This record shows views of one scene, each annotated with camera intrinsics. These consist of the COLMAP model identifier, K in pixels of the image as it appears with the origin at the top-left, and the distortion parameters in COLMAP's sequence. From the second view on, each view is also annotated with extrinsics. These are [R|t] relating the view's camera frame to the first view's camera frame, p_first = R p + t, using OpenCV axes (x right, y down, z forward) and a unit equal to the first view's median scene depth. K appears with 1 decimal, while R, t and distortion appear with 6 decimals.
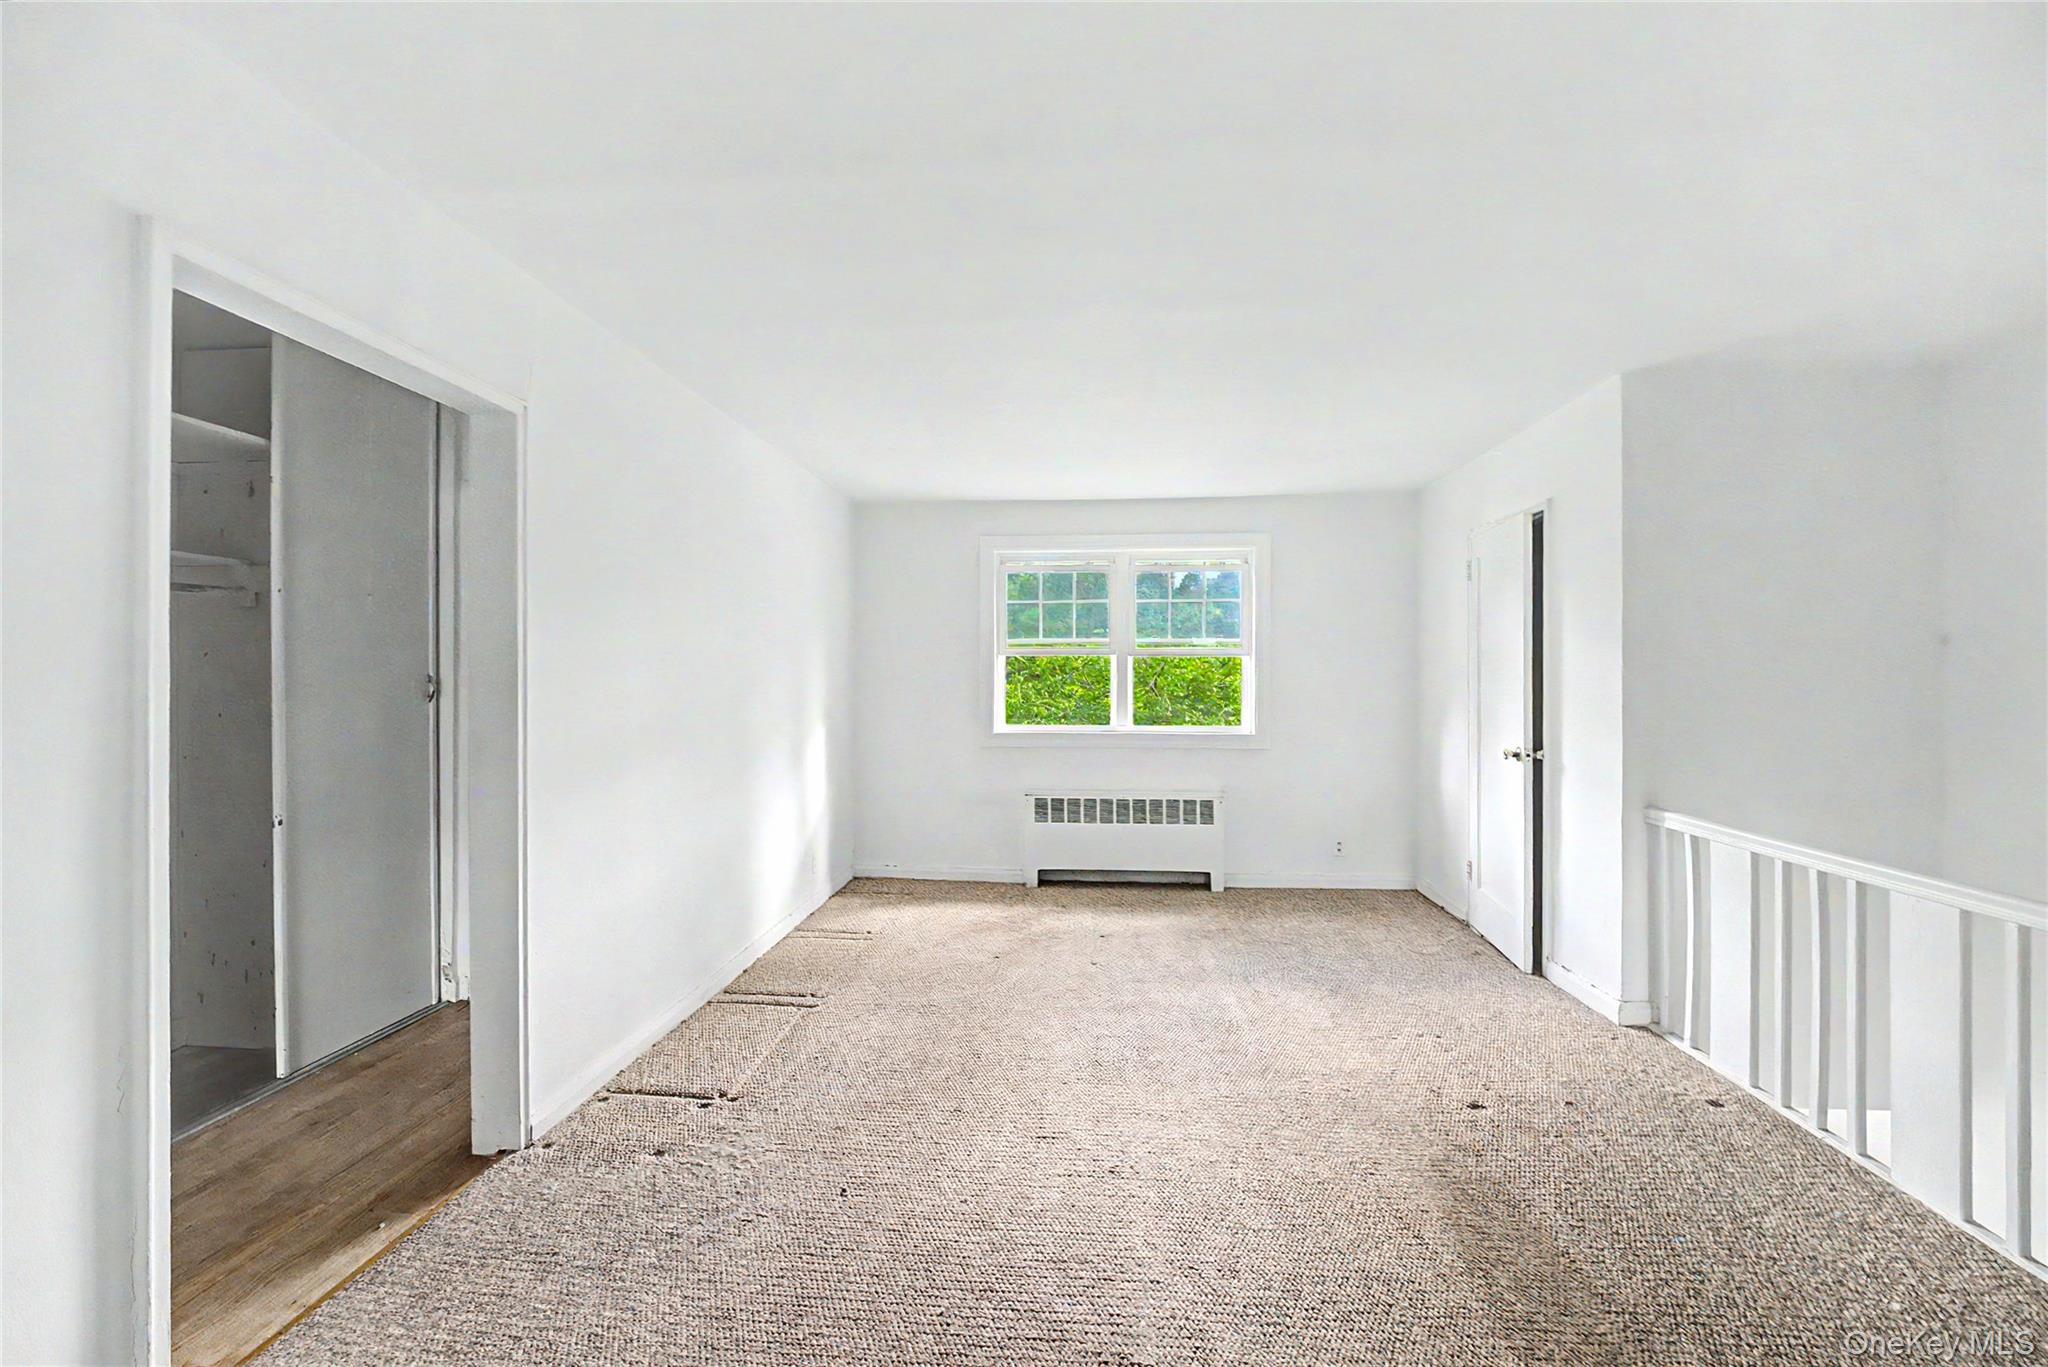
lens RADIAL K [[865.4, 0, 1024.0], [0, 865.4, 683.5], [0, 0, 1]] dist [0.010804, -0.019876]
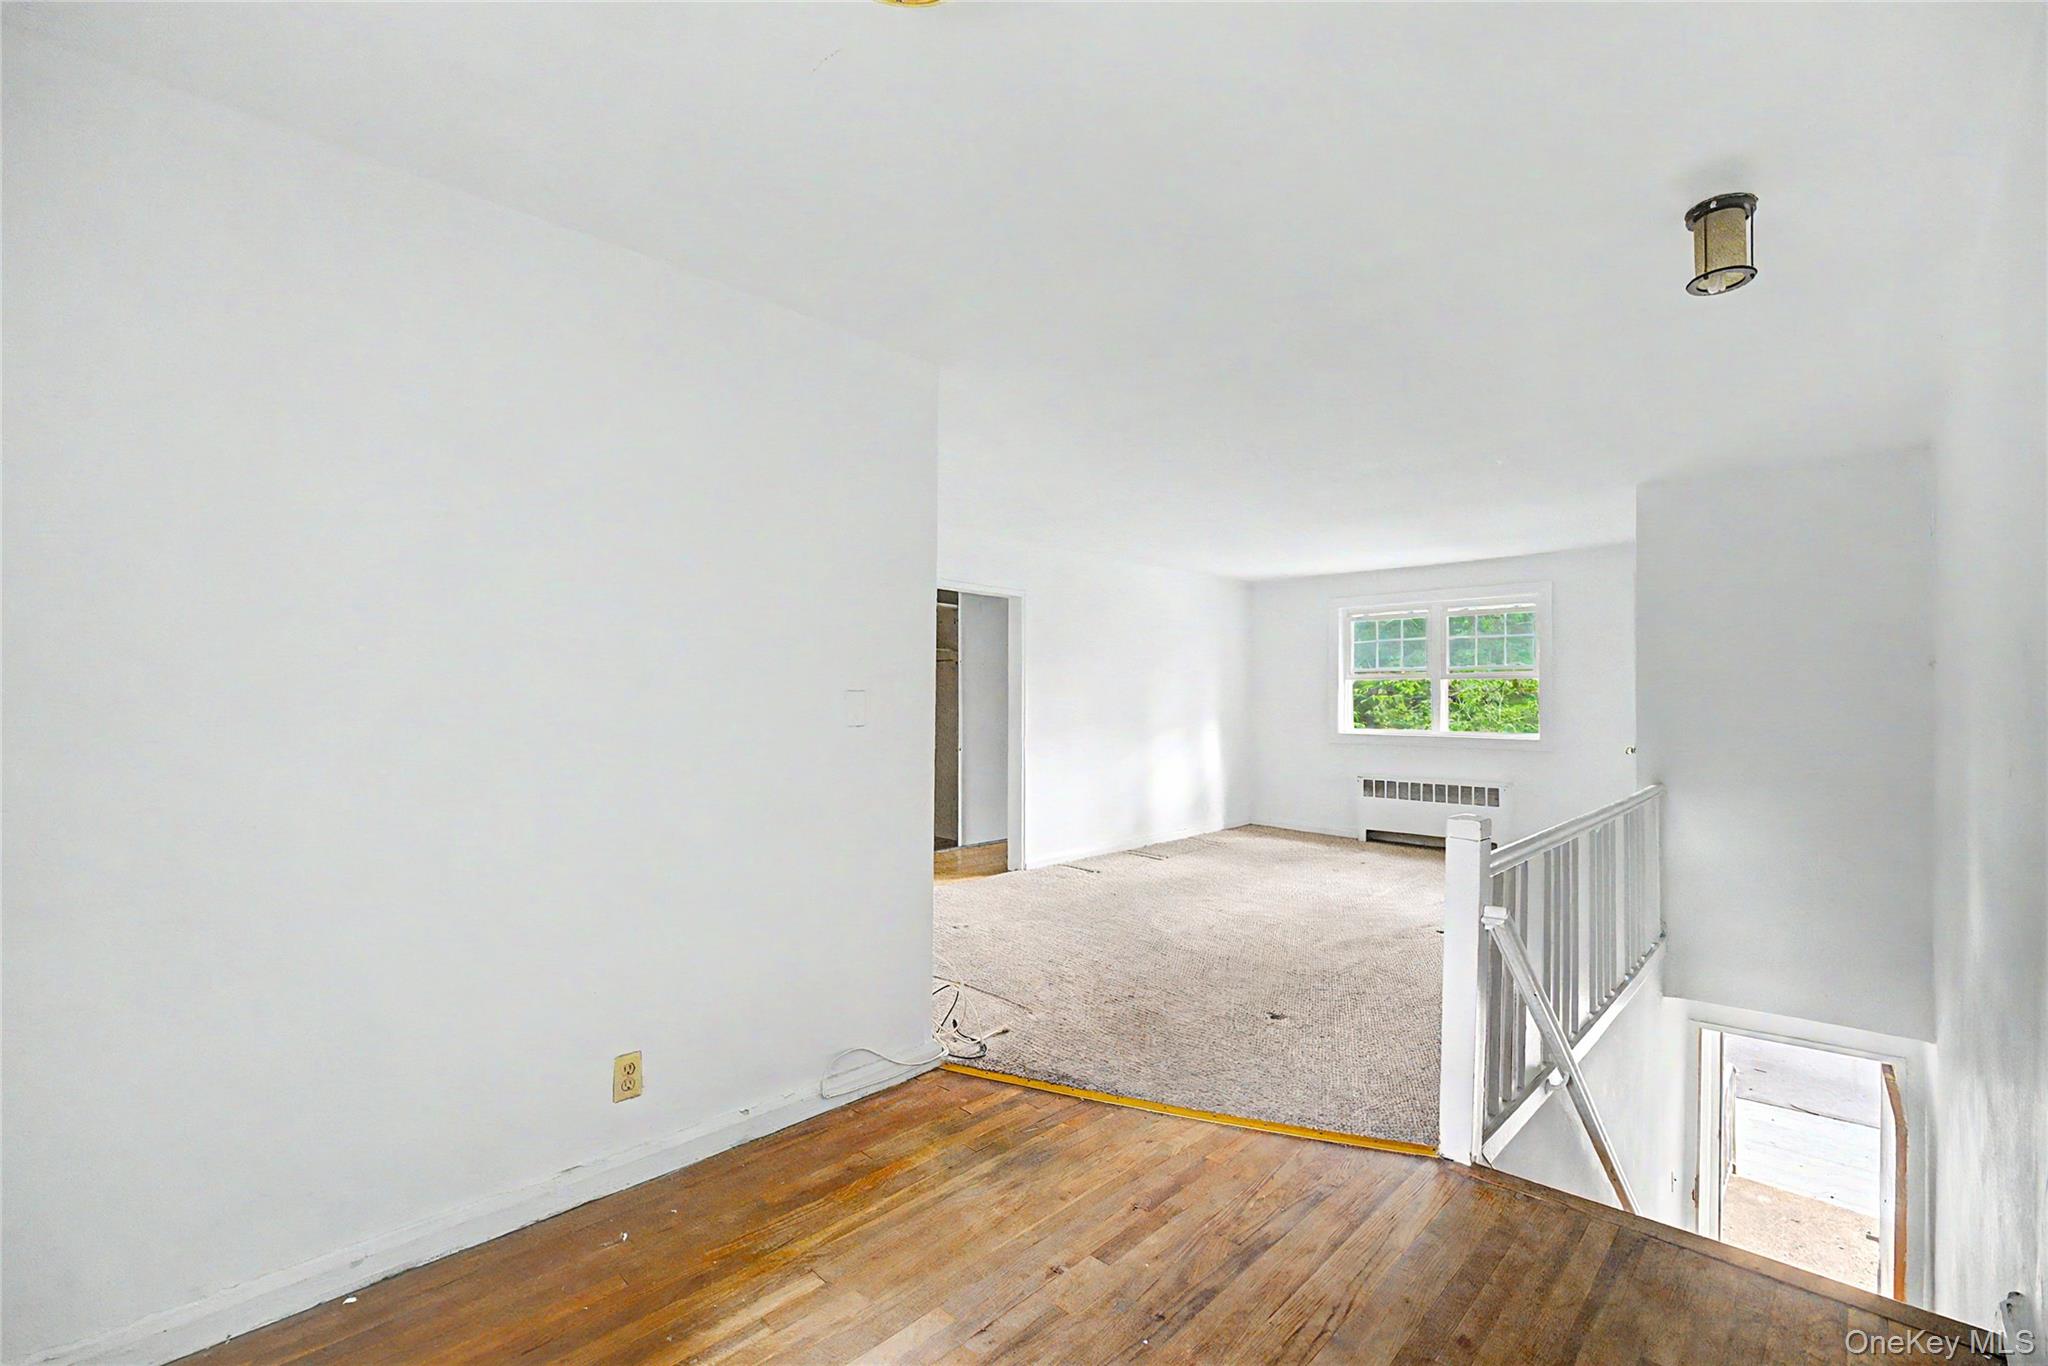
lens RADIAL K [[865.4, 0, 1024.0], [0, 865.4, 683.0], [0, 0, 1]] dist [0.010804, -0.019876]
pose [[0.771591, -0.007024, -0.636080, 0.567941], [-0.008932, 0.999721, -0.021875, 0.011764], [0.636056, 0.022560, 0.771313, -0.538347]]
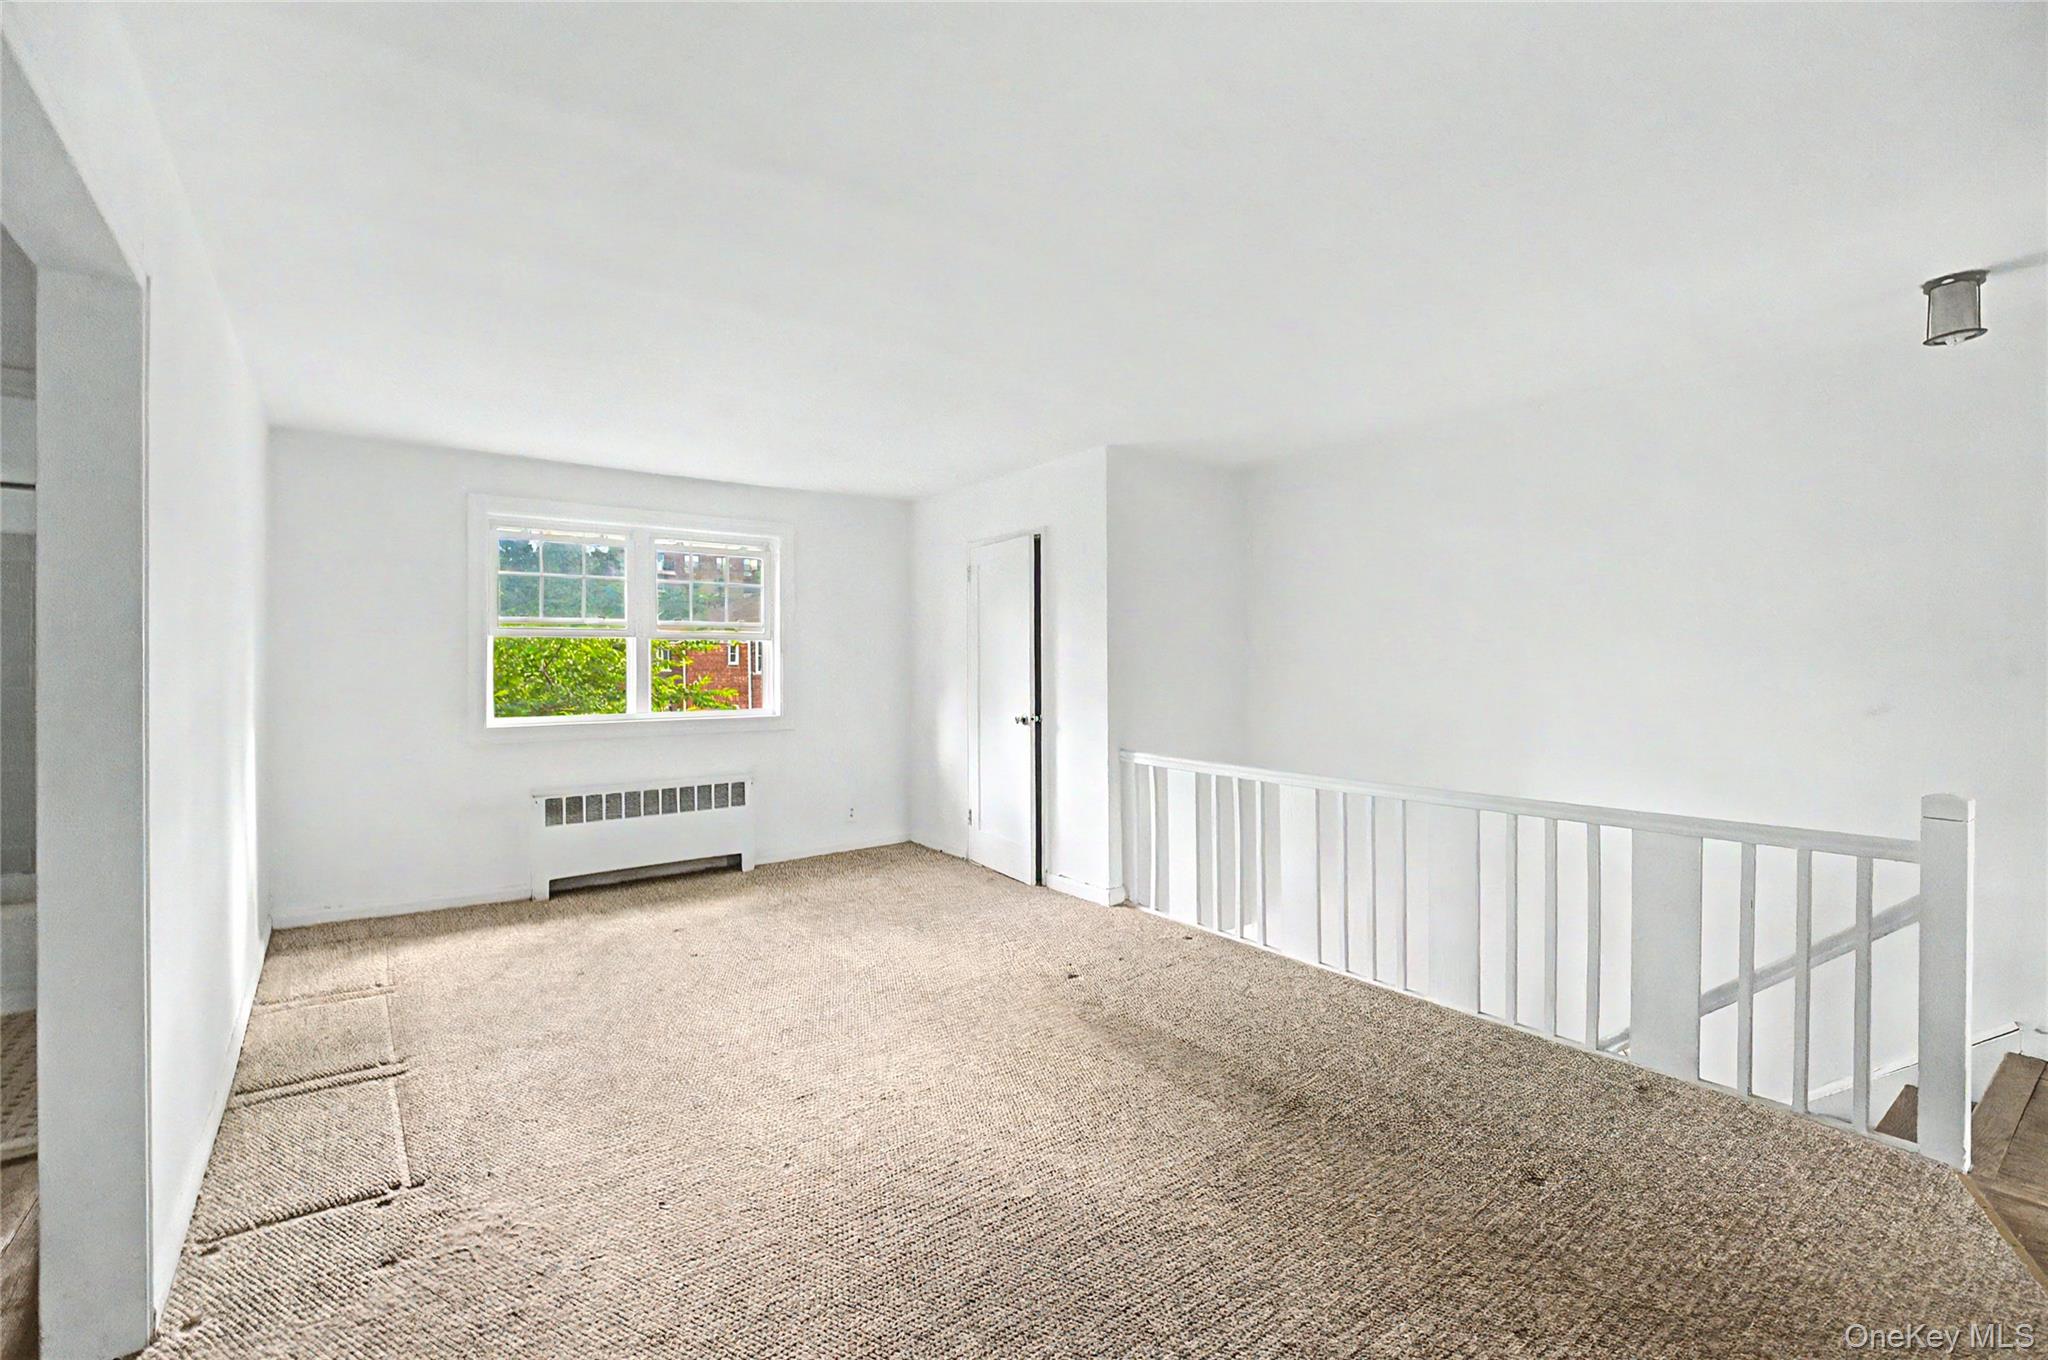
lens RADIAL K [[883.1, 0, 1019.5], [0, 883.1, 670.0], [0, 0, 1]] dist [0.017927, -0.022675]
pose [[0.751237, -0.008617, 0.659976, -0.253178], [0.006576, 0.999963, 0.005571, -0.000198], [-0.660000, 0.000155, 0.751266, 0.007455]]
